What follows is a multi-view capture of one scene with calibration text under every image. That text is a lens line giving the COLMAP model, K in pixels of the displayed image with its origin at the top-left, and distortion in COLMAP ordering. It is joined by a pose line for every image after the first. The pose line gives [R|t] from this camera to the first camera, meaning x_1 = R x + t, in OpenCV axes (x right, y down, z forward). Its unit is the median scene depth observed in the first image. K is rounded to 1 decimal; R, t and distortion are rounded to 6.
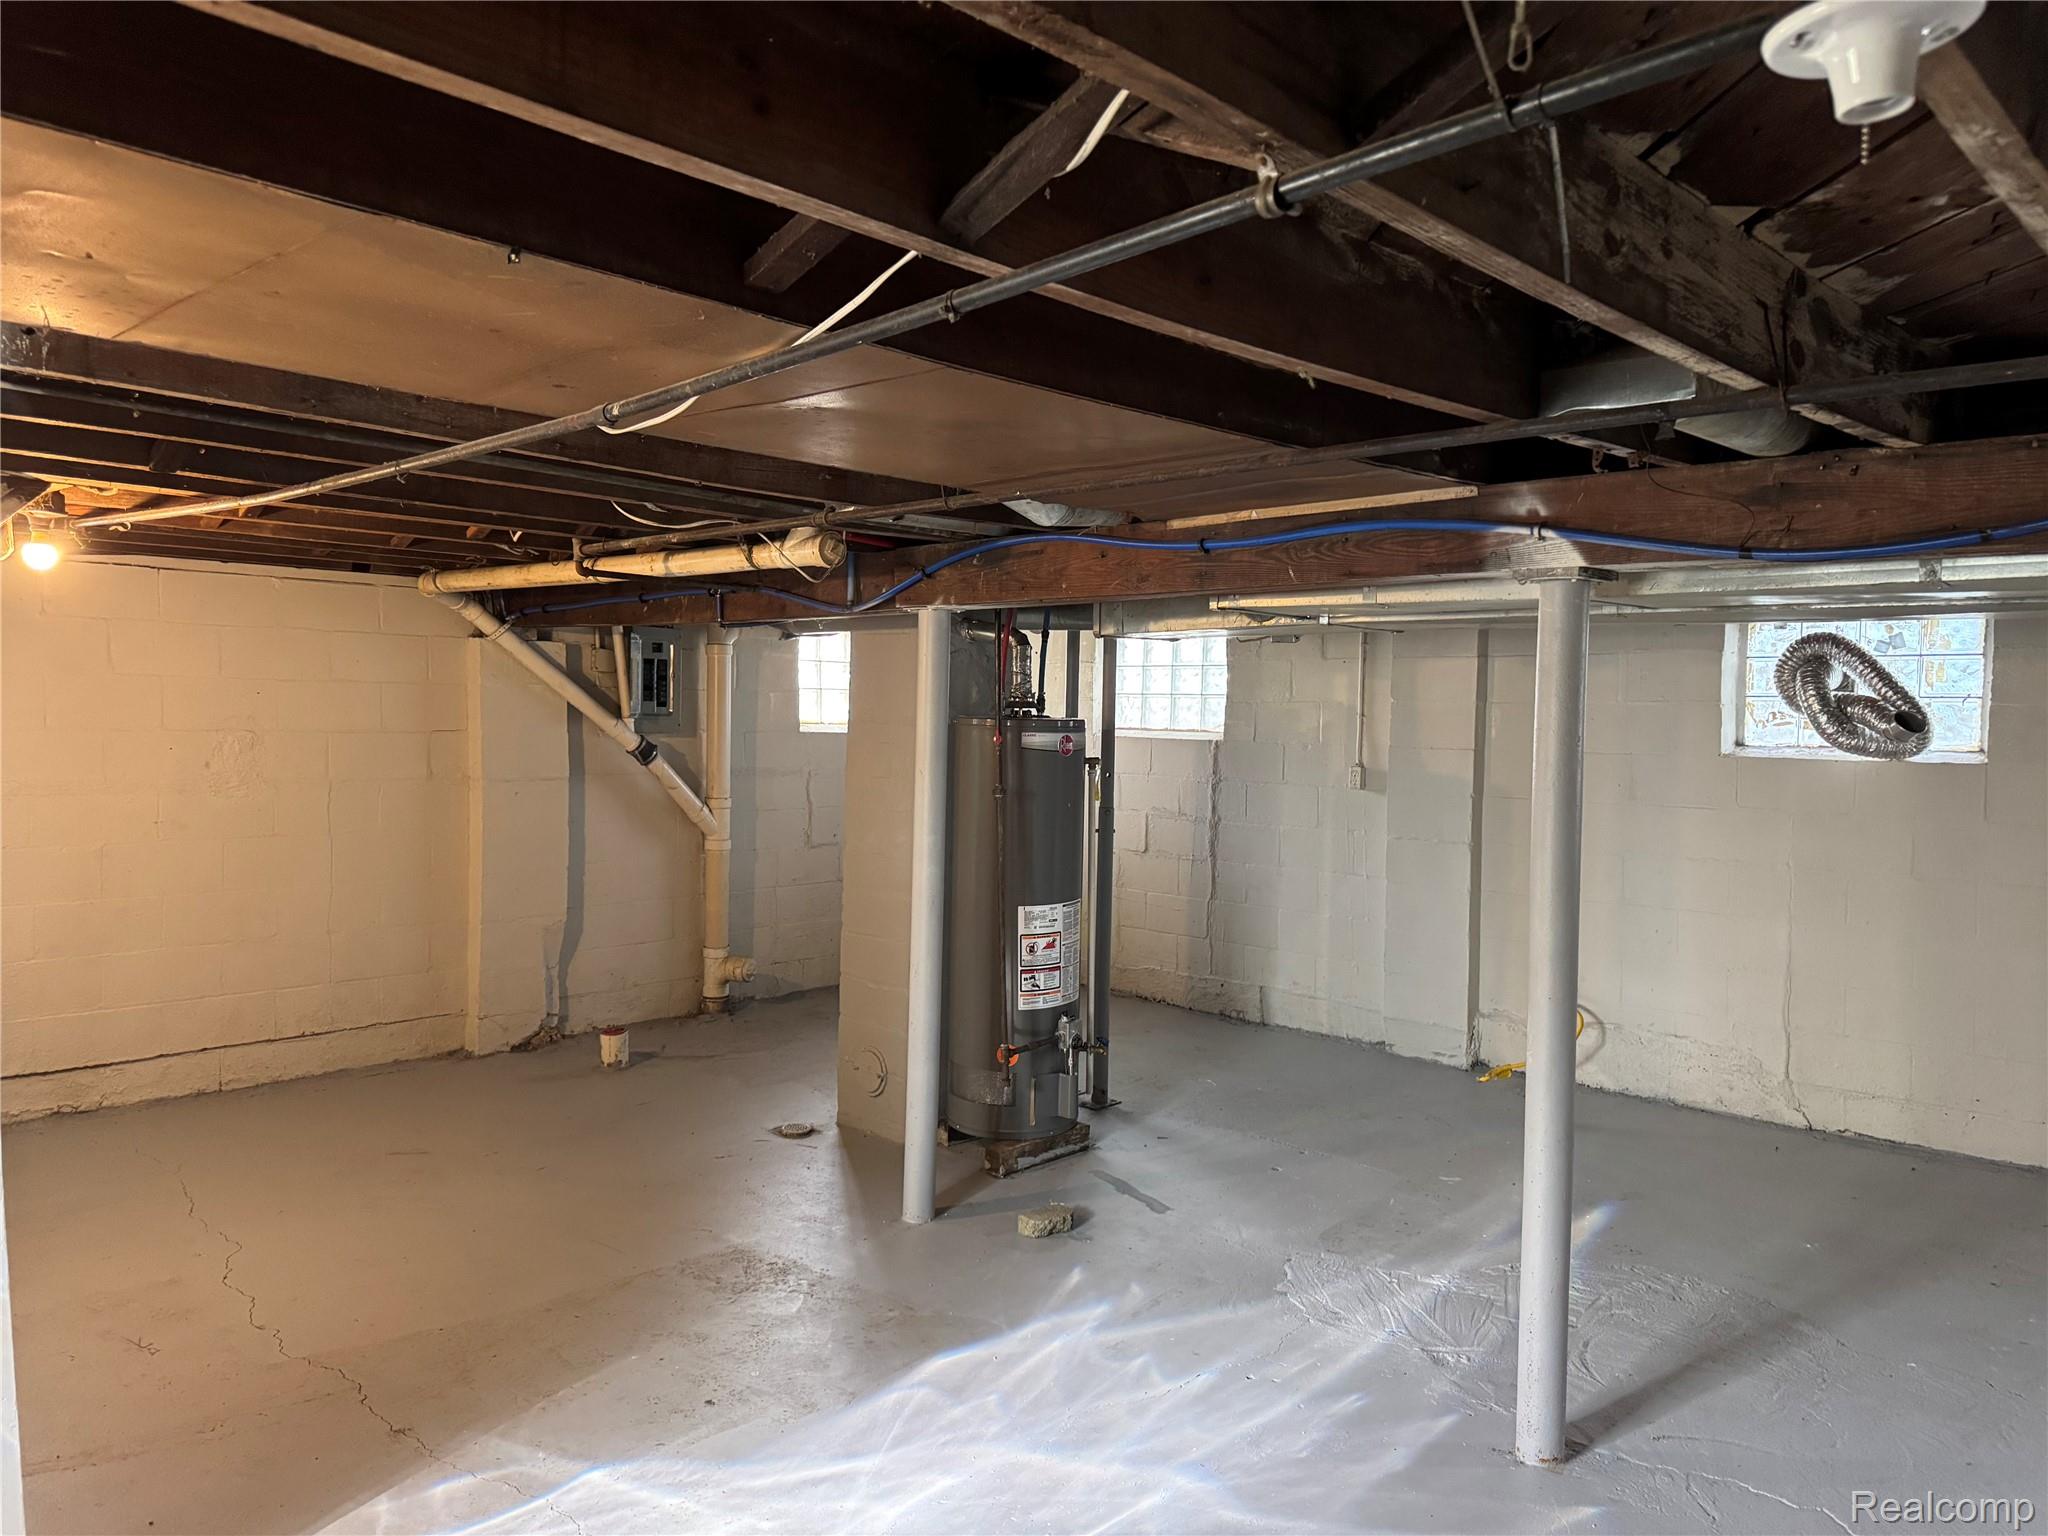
lens RADIAL K [[1446.2, 0, 1019.4], [0, 1446.2, 773.6], [0, 0, 1]] dist [0.005895, 0.000663]
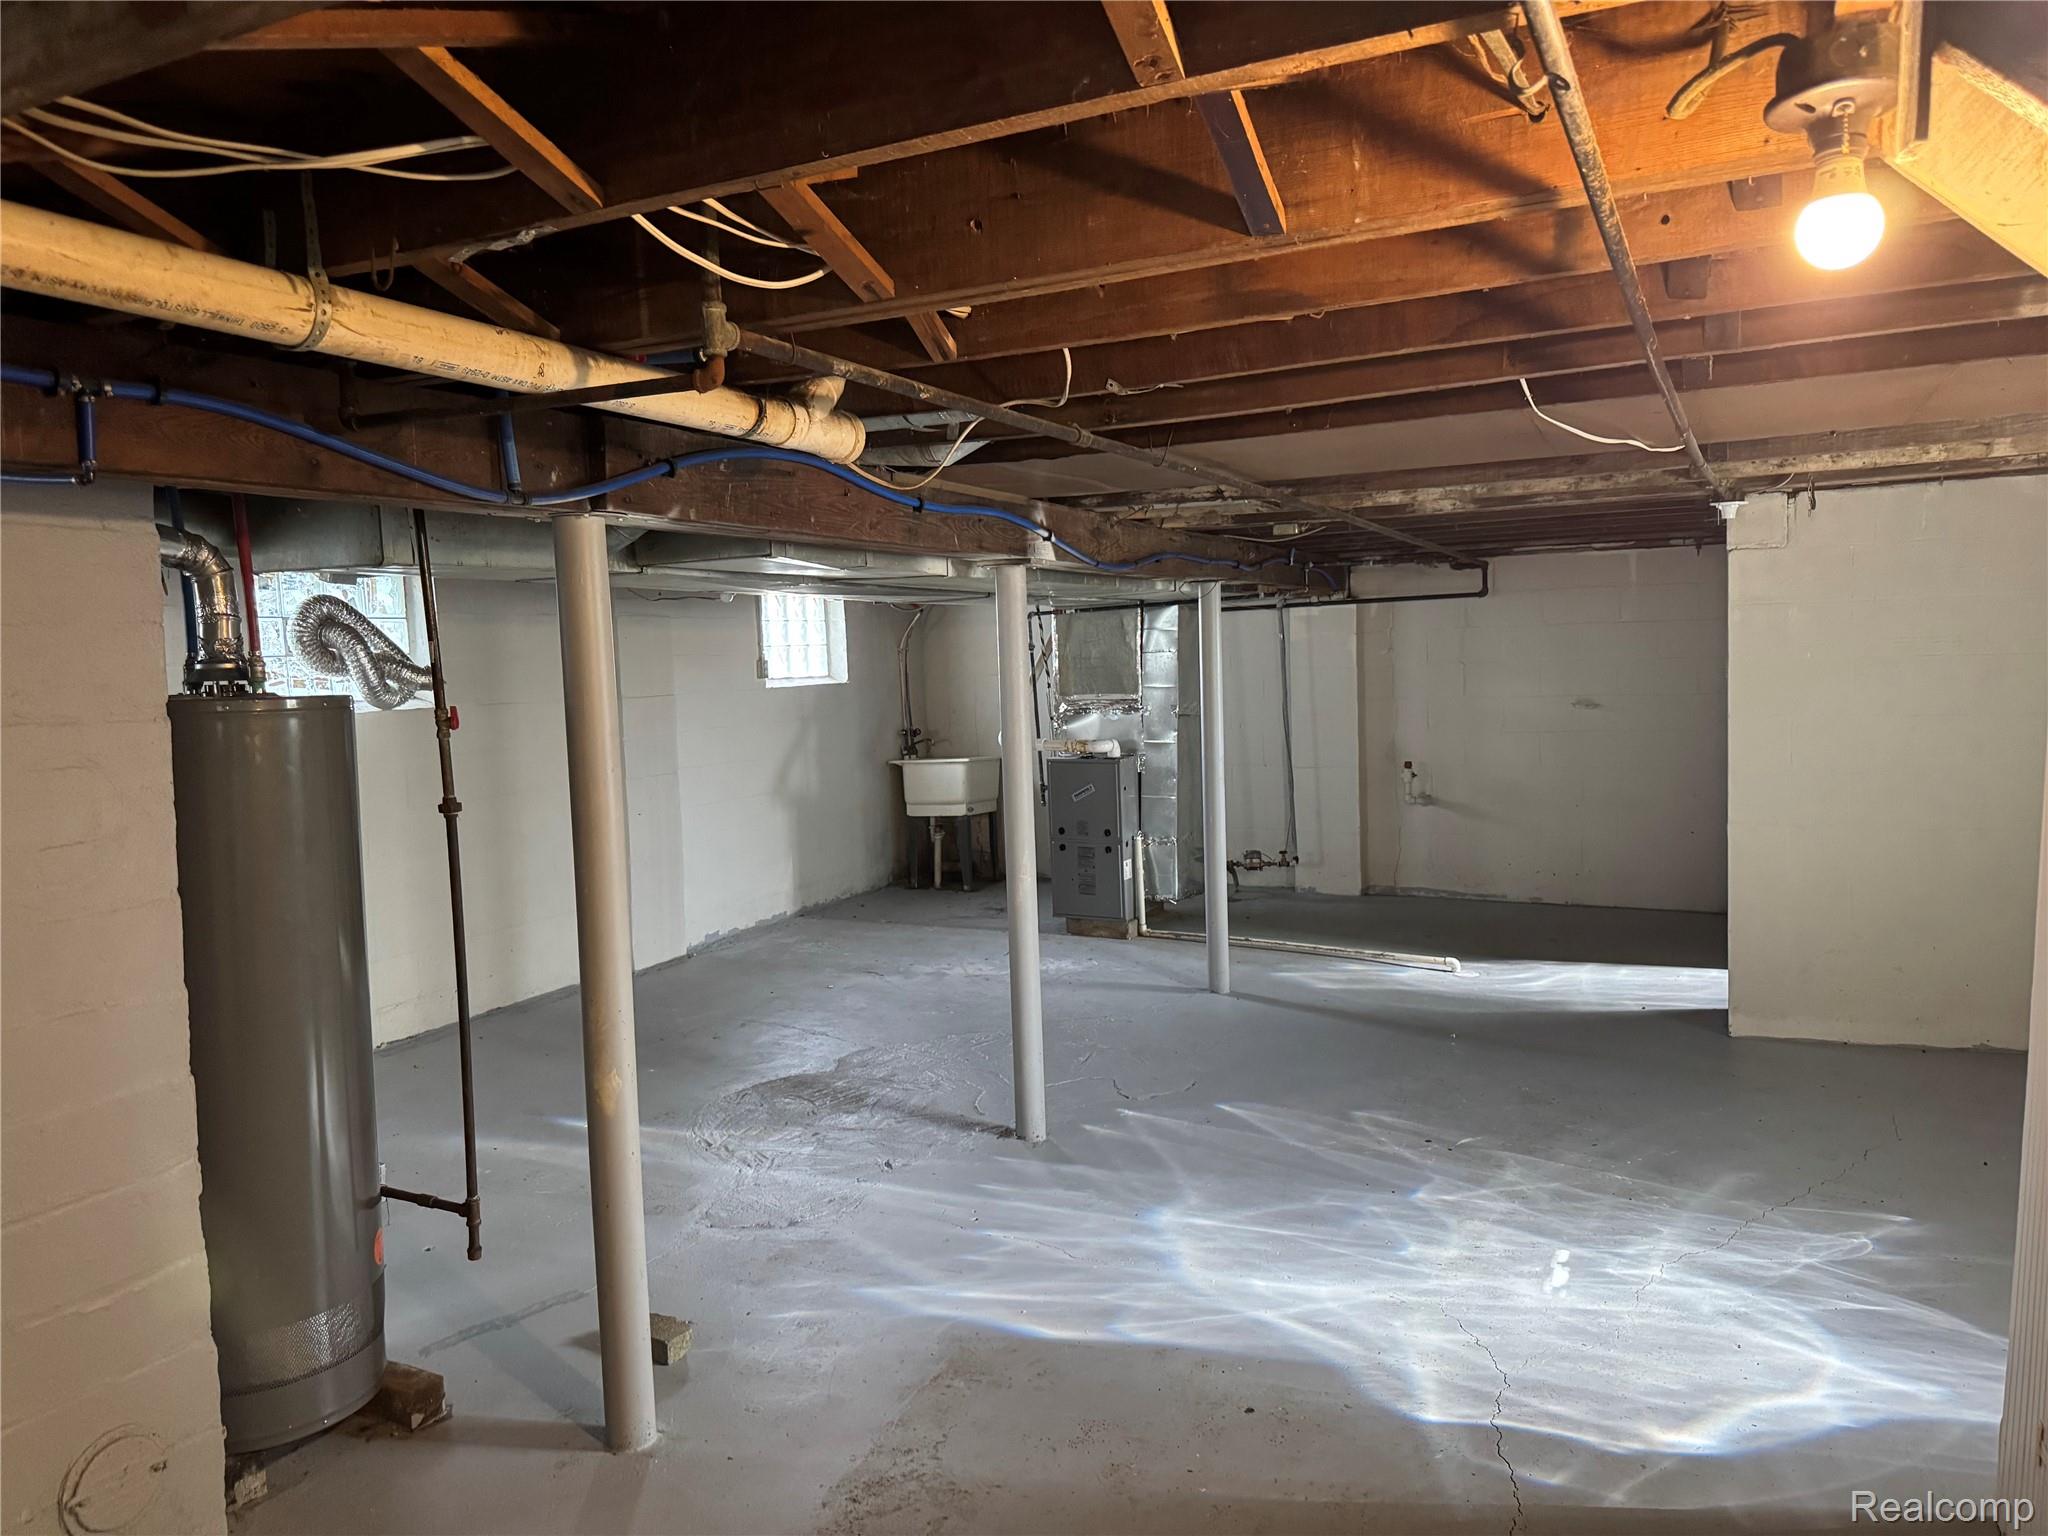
lens RADIAL K [[1446.2, 0, 1022.2], [0, 1446.2, 766.6], [0, 0, 1]] dist [0.005895, 0.000663]
pose [[-0.316727, -0.083425, 0.944841, -1.042471], [0.066841, 0.991685, 0.109968, -0.085726], [-0.946159, 0.097984, -0.308517, 1.435646]]
